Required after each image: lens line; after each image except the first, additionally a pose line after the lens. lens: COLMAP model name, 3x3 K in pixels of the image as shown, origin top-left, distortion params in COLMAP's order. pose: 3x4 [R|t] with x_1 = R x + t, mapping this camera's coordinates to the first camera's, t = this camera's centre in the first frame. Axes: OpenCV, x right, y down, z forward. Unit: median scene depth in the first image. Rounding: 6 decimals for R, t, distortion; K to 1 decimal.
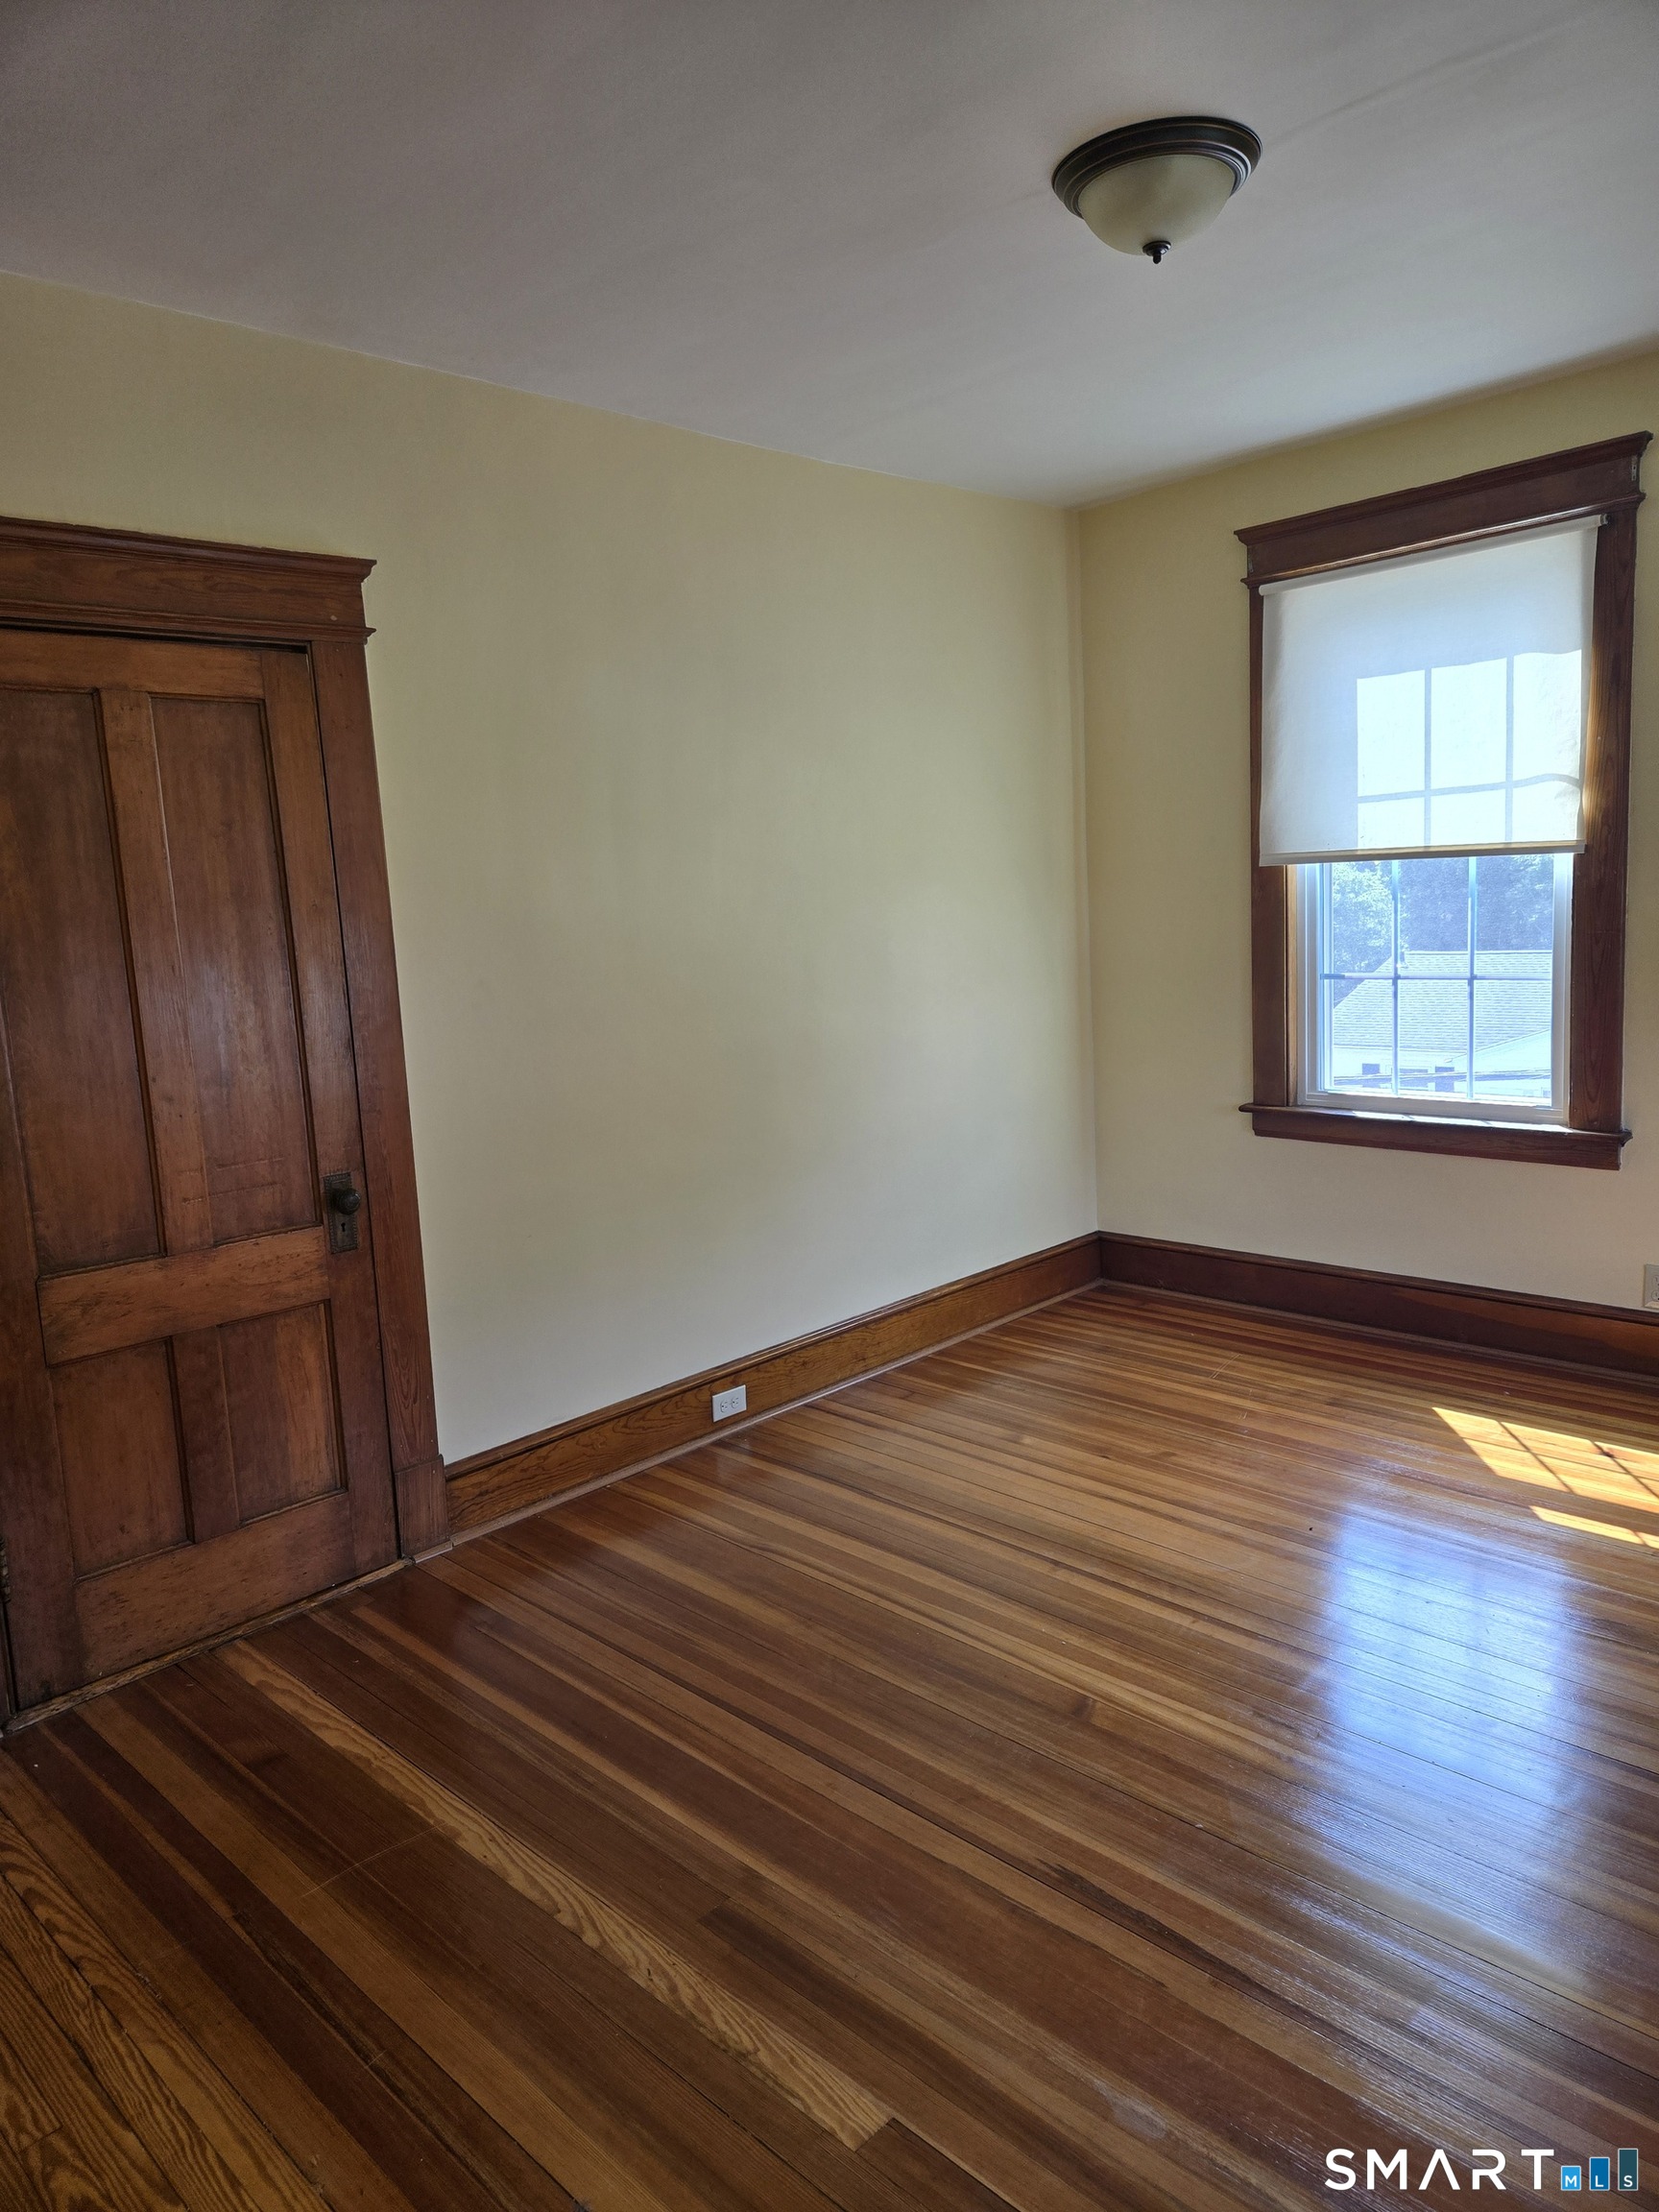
lens RADIAL K [[1485.6, 0, 825.7], [0, 1485.6, 1095.8], [0, 0, 1]] dist [0.012270, -0.018620]
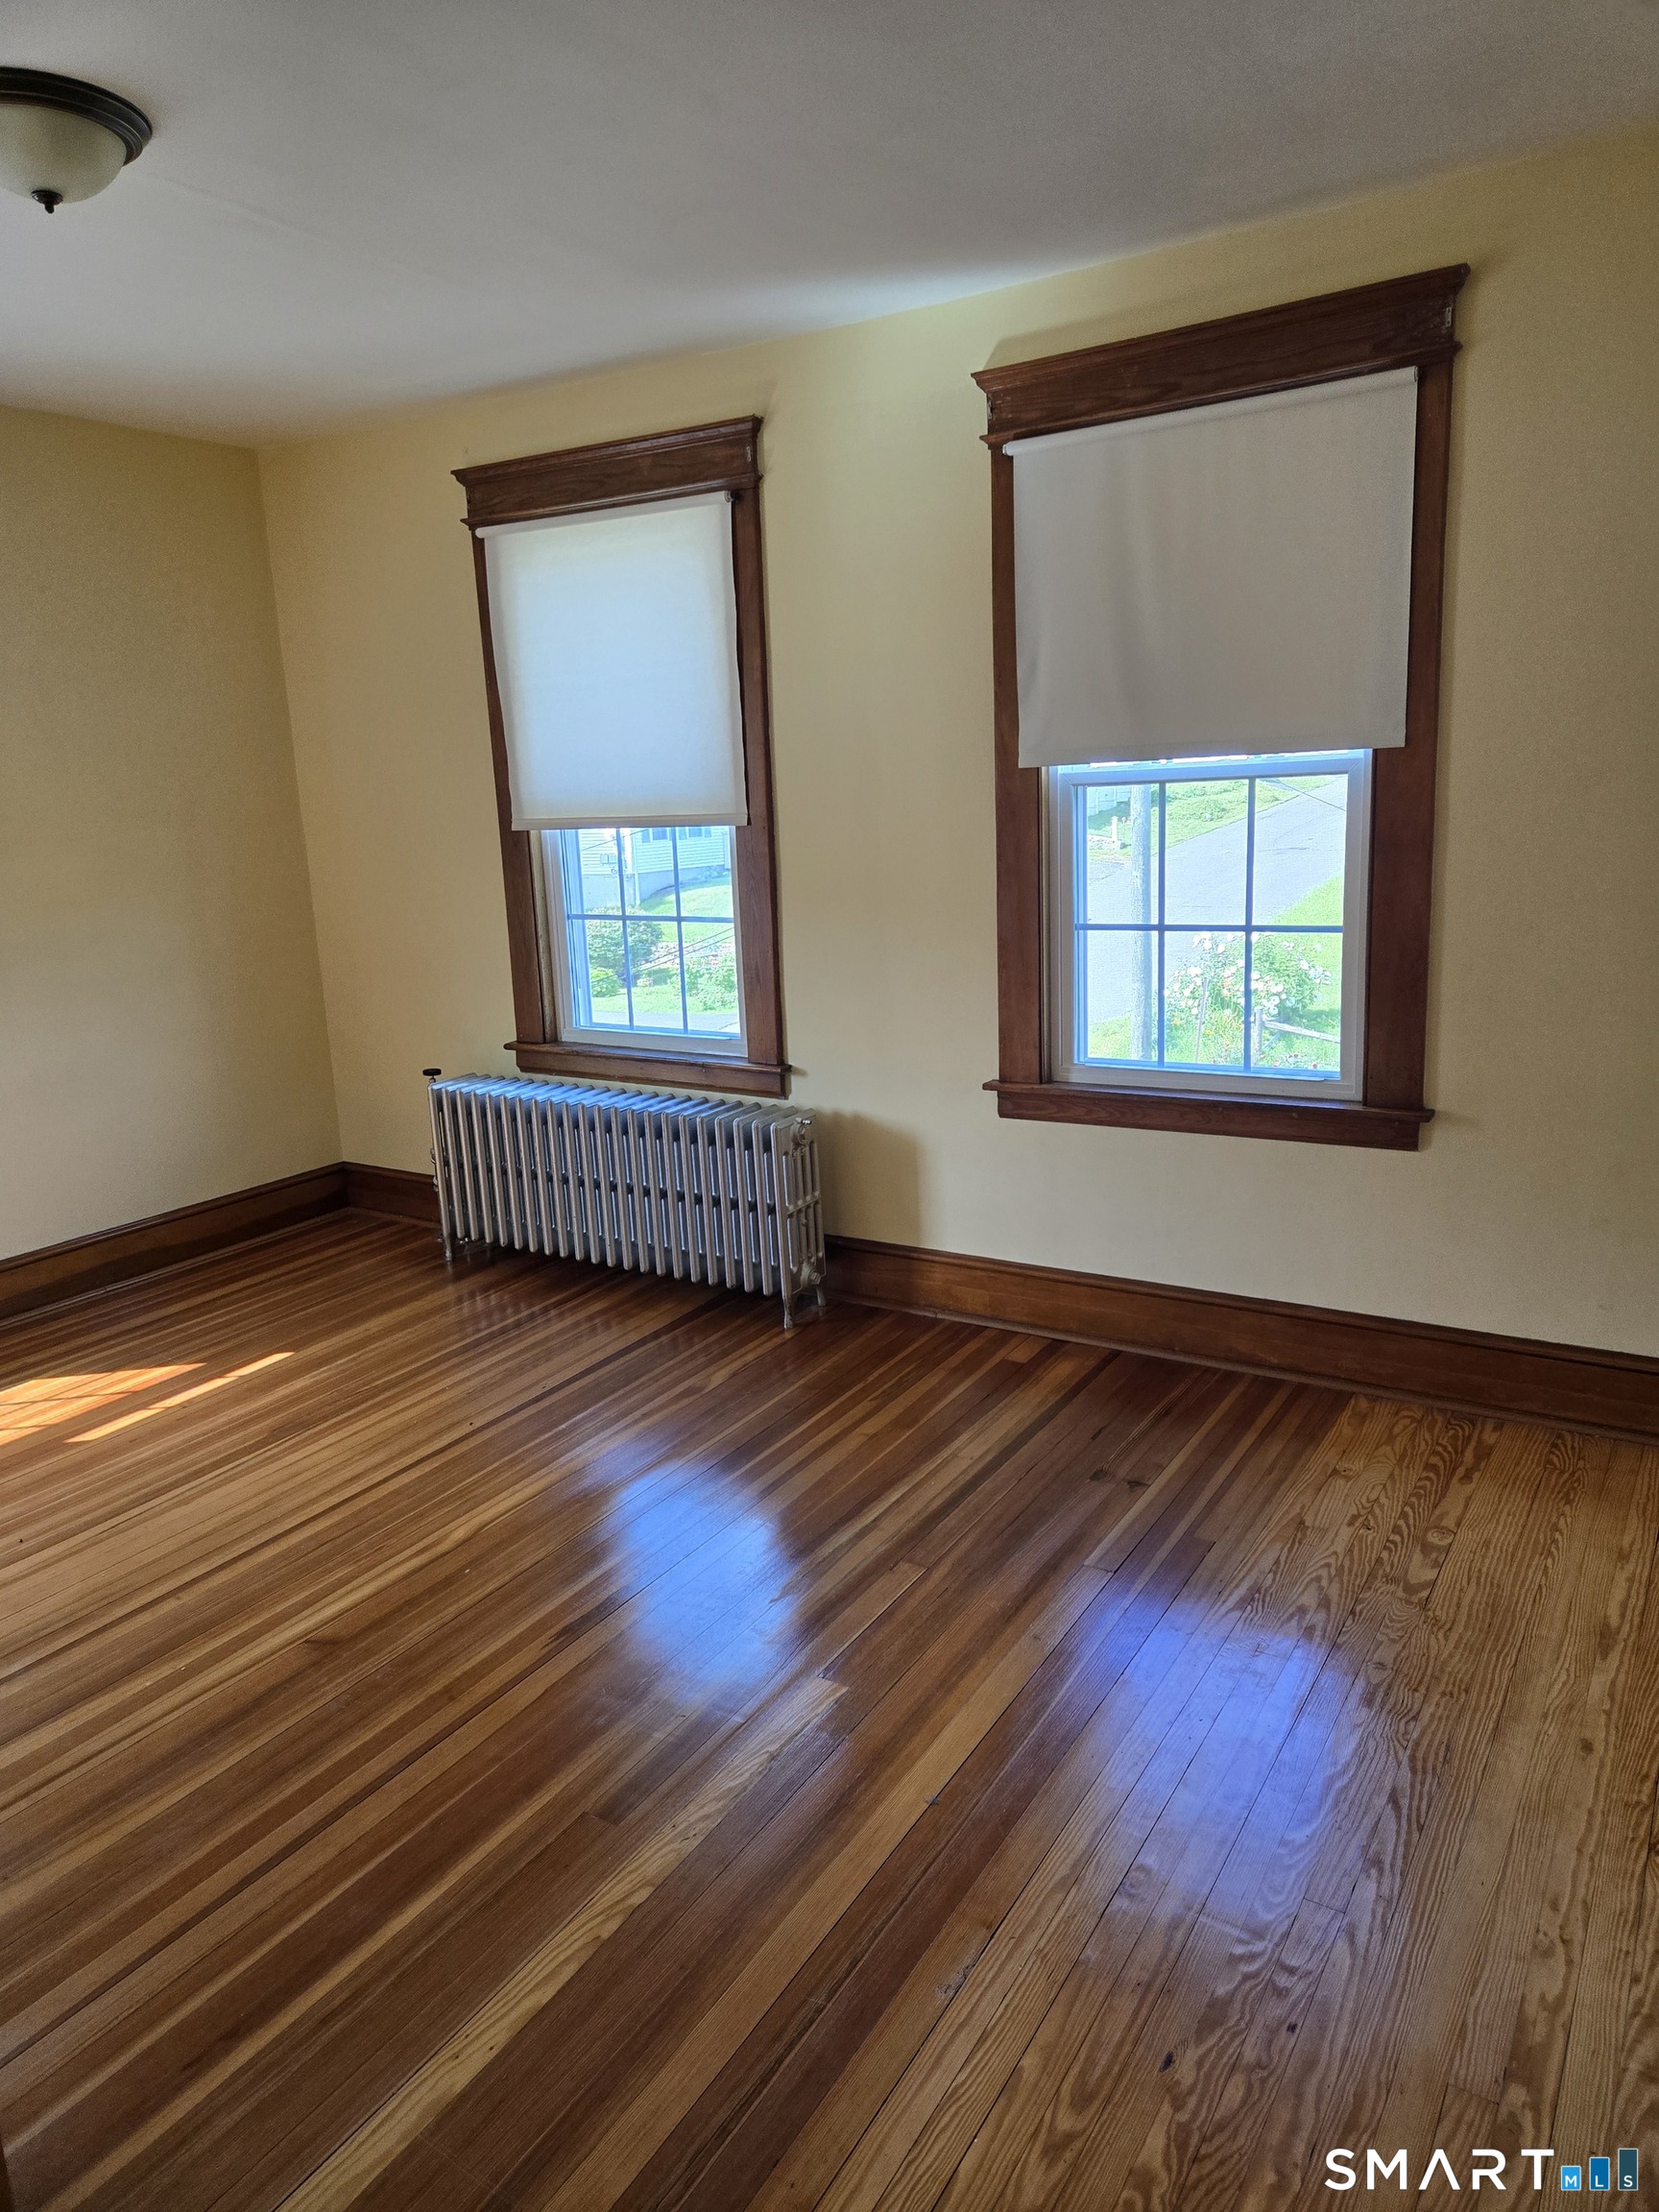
lens RADIAL K [[1485.6, 0, 826.4], [0, 1485.6, 1111.4], [0, 0, 1]] dist [0.012270, -0.018620]
pose [[-0.218845, -0.155232, 0.963333, -0.992383], [0.192656, 0.960956, 0.198615, -0.103607], [-0.956551, 0.229058, -0.180394, 0.879860]]
